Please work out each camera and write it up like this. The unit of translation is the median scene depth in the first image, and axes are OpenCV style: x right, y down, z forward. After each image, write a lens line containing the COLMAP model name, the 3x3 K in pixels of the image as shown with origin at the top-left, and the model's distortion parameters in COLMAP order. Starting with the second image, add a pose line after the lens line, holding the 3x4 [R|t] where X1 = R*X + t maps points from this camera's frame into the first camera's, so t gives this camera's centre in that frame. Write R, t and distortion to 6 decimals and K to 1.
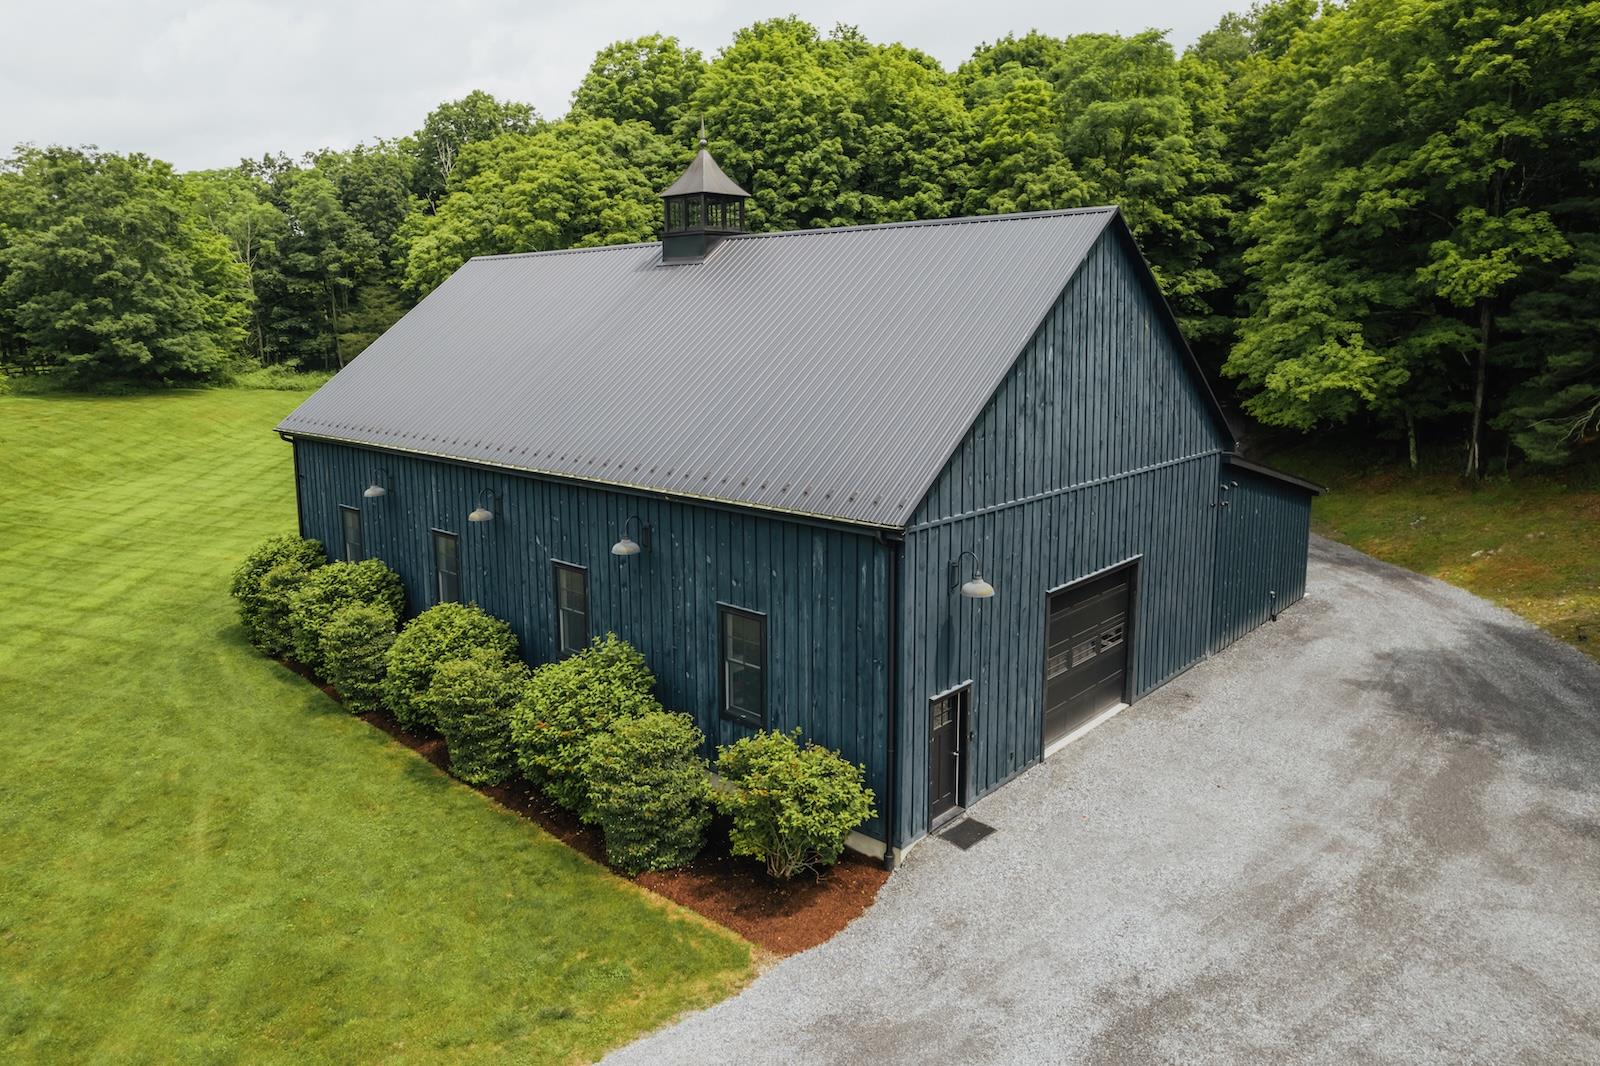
lens RADIAL K [[1229.9, 0, 798.2], [0, 1229.9, 462.7], [0, 0, 1]] dist [-0.123265, 0.190368]
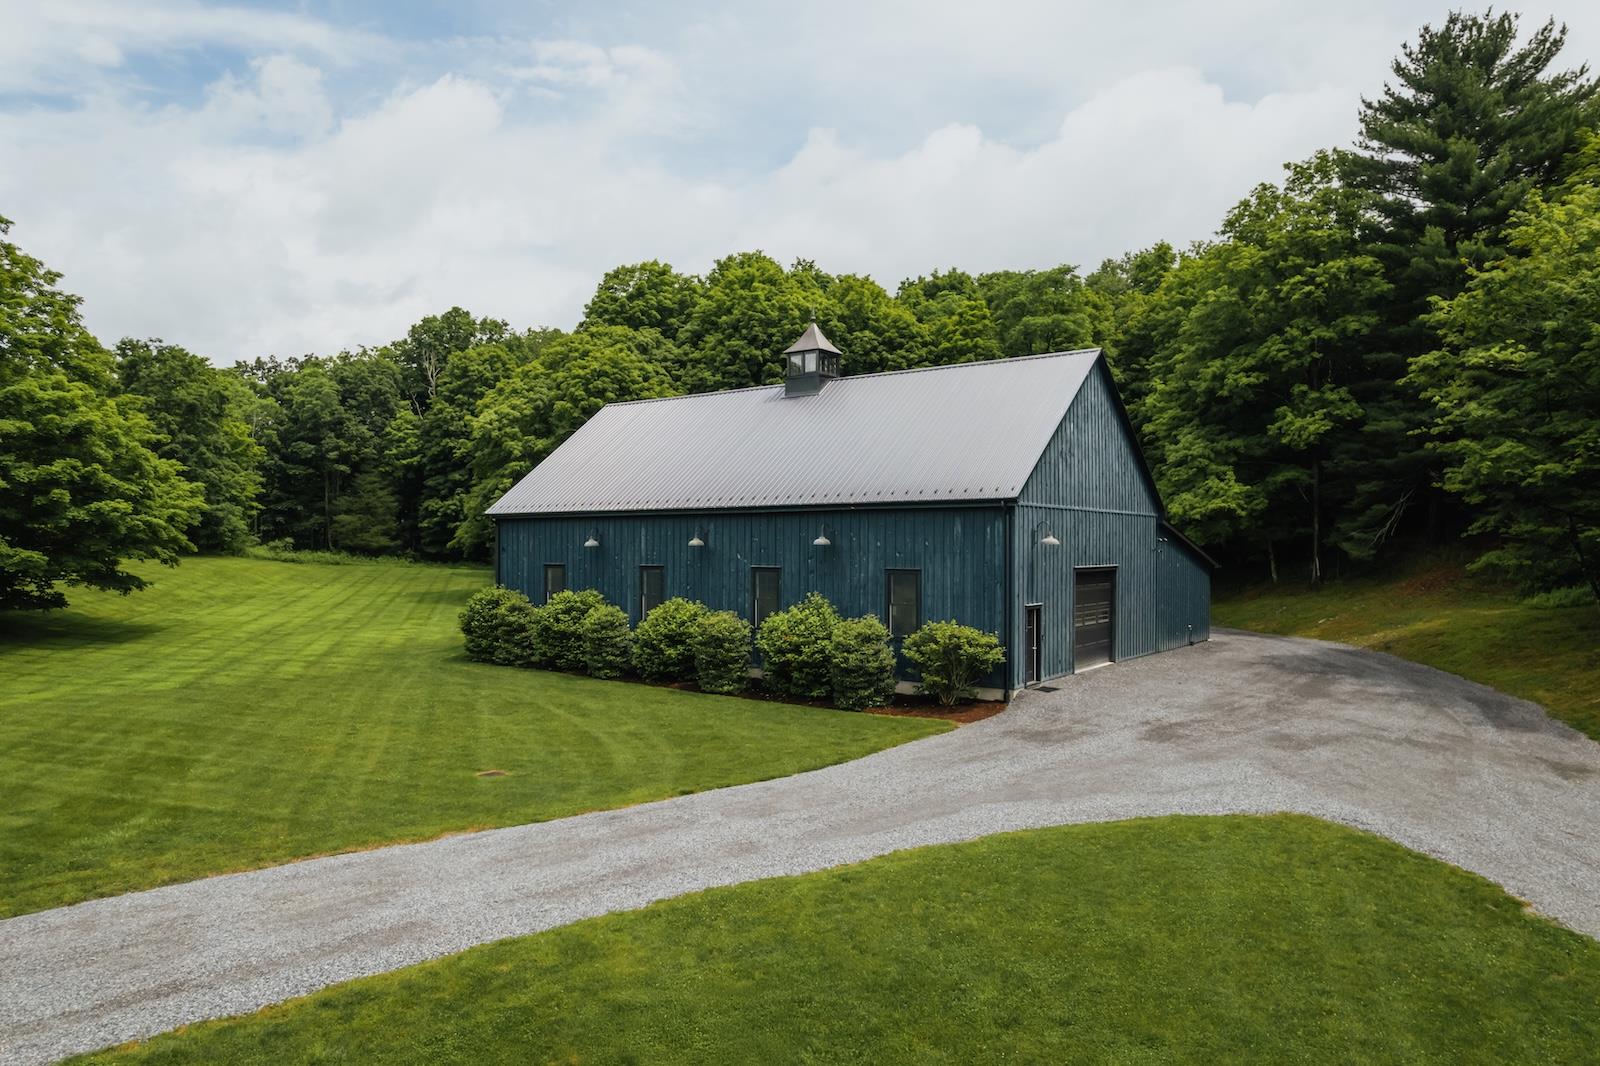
lens RADIAL K [[1229.9, 0, 798.2], [0, 1229.9, 462.7], [0, 0, 1]] dist [-0.123265, 0.190368]
pose [[0.994646, 0.014852, 0.102272, -0.164769], [0.004770, 0.981967, -0.188992, 0.132676], [-0.103234, 0.188468, 0.976638, -0.299125]]
